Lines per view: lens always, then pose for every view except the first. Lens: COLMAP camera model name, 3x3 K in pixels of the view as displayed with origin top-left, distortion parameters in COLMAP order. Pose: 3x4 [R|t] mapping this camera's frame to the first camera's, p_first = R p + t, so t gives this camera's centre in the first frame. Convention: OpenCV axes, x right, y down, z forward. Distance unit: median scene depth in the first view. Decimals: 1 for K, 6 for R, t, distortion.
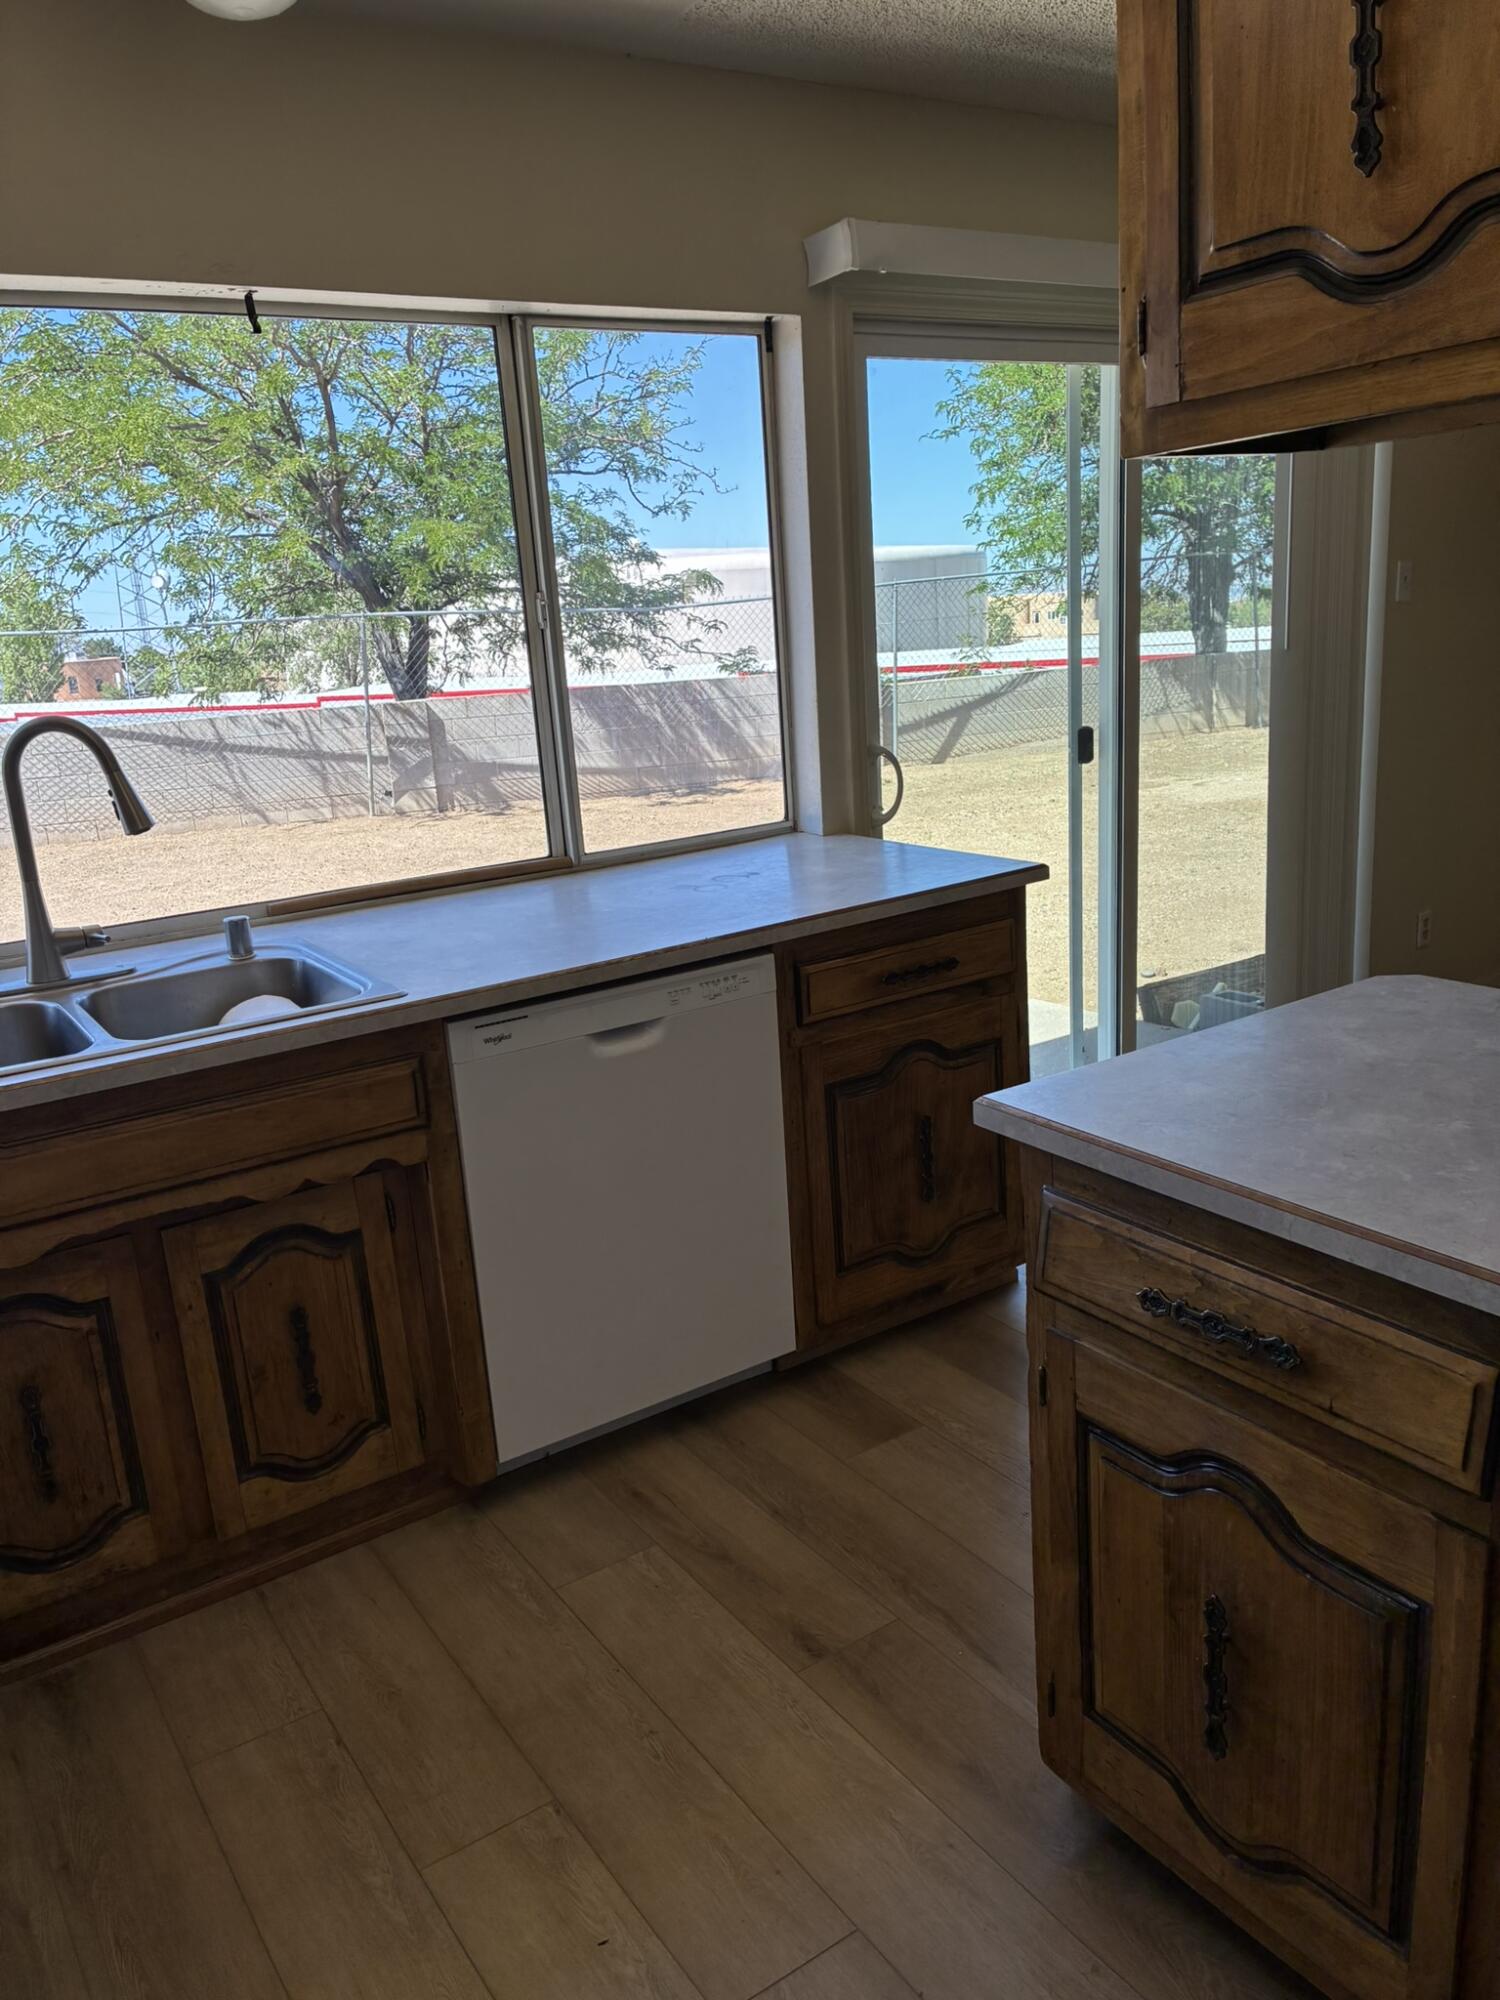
lens RADIAL K [[1511.2, 0, 755.2], [0, 1511.2, 1006.4], [0, 0, 1]] dist [0.037988, -0.040713]
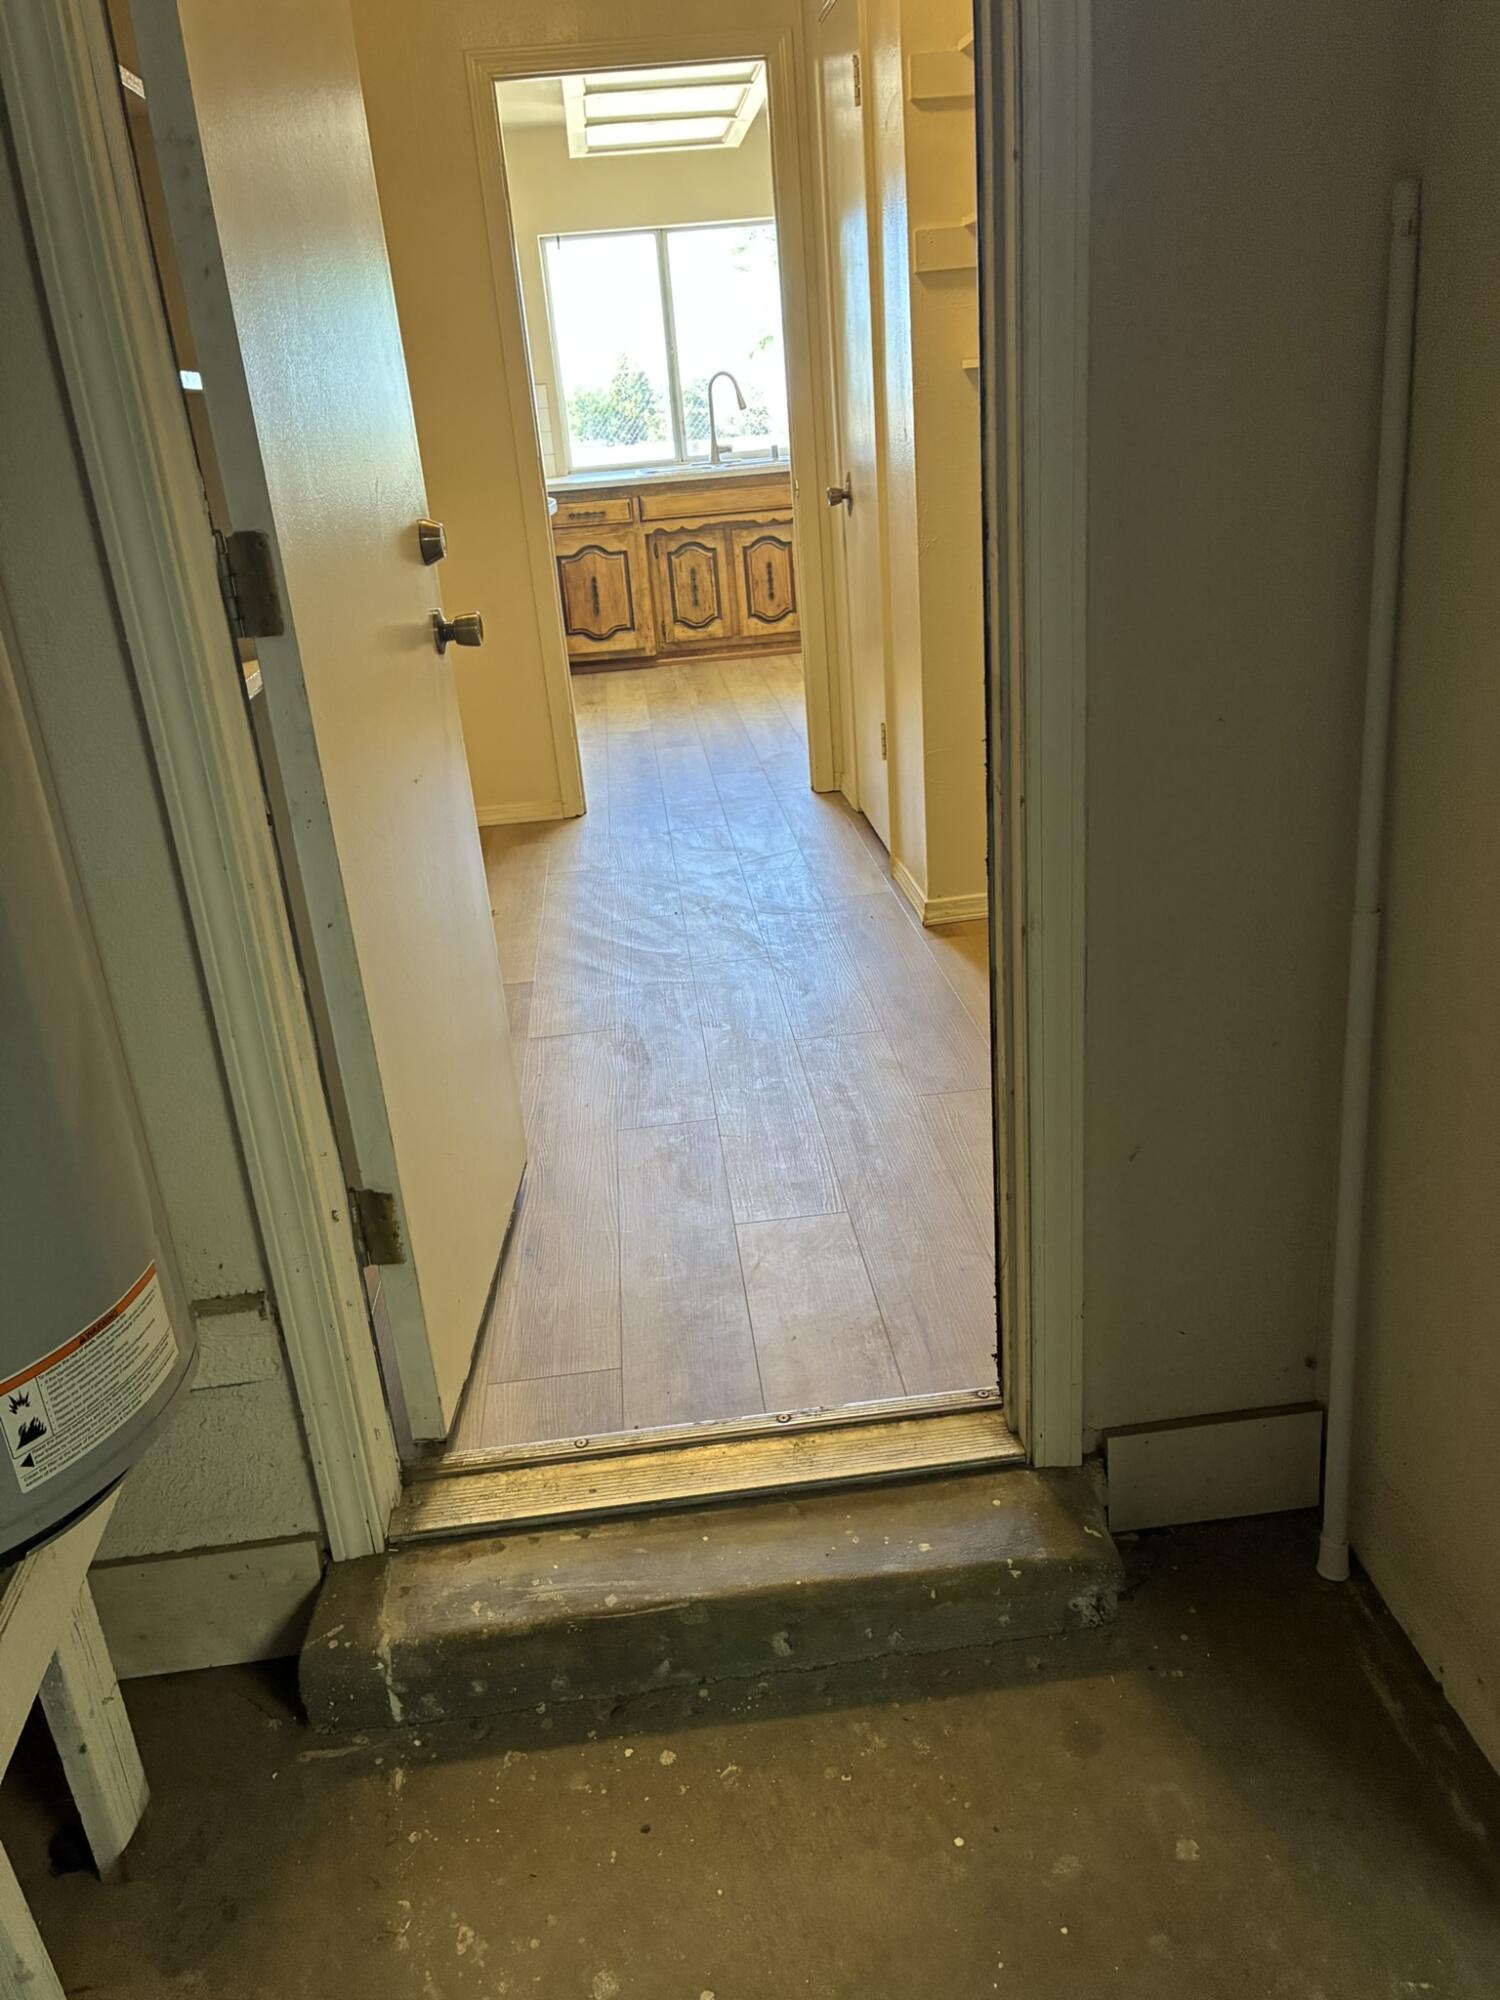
lens RADIAL K [[1511.2, 0, 749.4], [0, 1511.2, 999.7], [0, 0, 1]] dist [0.037988, -0.040713]
pose [[0.891461, 0.168834, -0.420468, 1.159671], [-0.099764, 0.978349, 0.181330, 0.521696], [0.441979, -0.119701, 0.889003, -1.971659]]
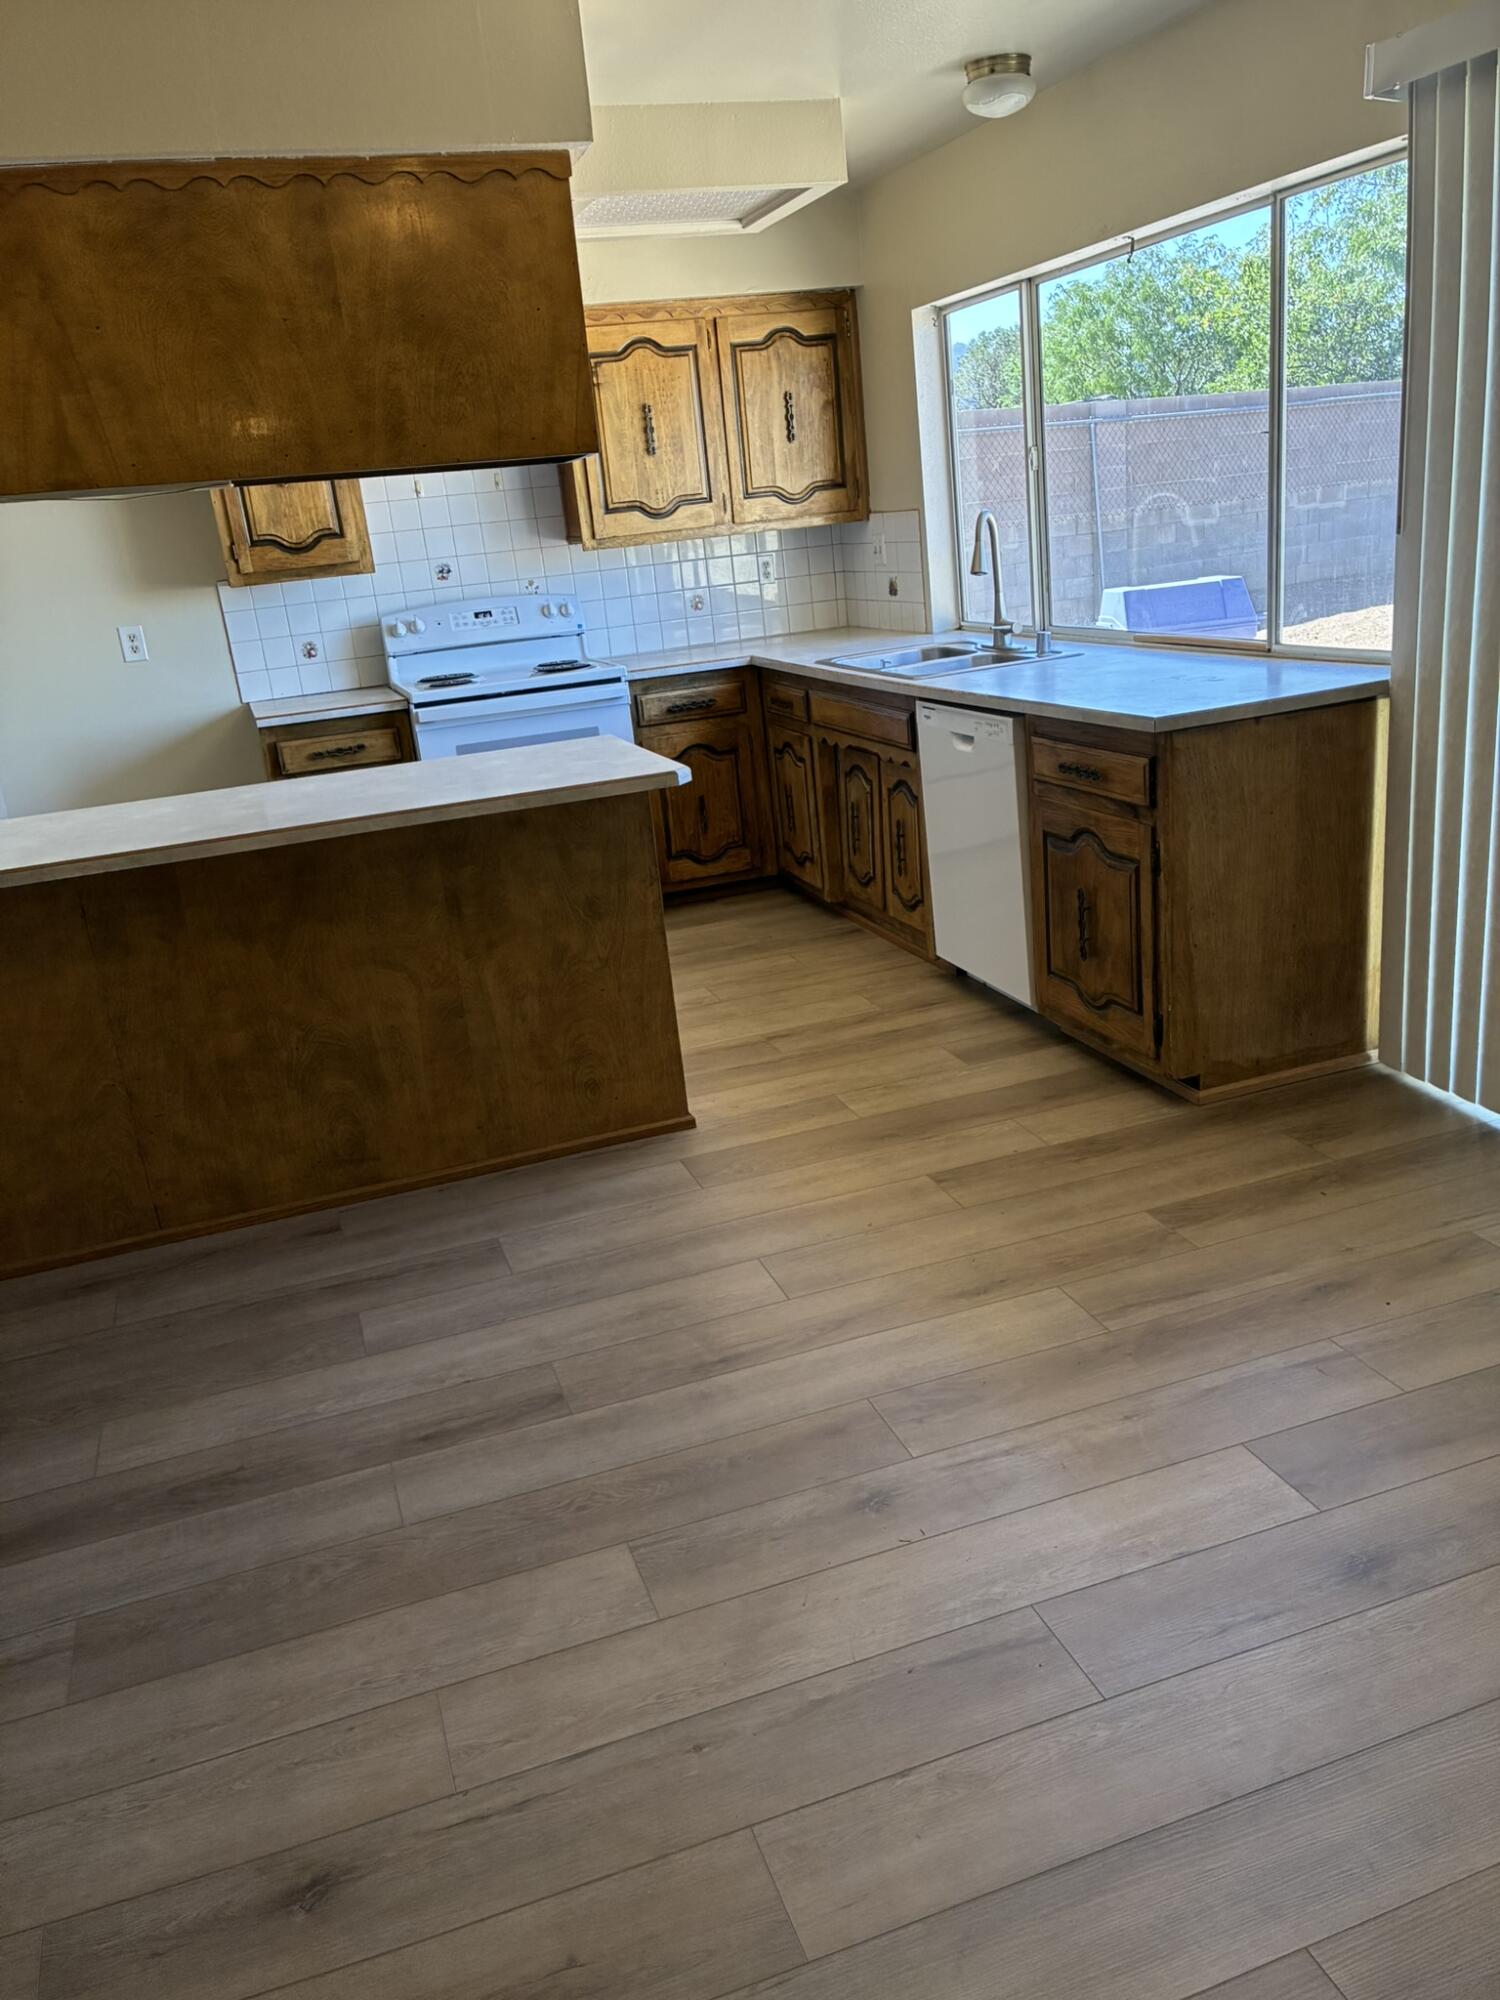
lens RADIAL K [[1511.2, 0, 756.7], [0, 1511.2, 998.9], [0, 0, 1]] dist [0.037988, -0.040713]
pose [[-0.237202, 0.382314, -0.893068, 1.642460], [-0.141933, 0.895802, 0.421182, -0.414253], [0.961036, 0.226661, -0.158223, 1.180052]]
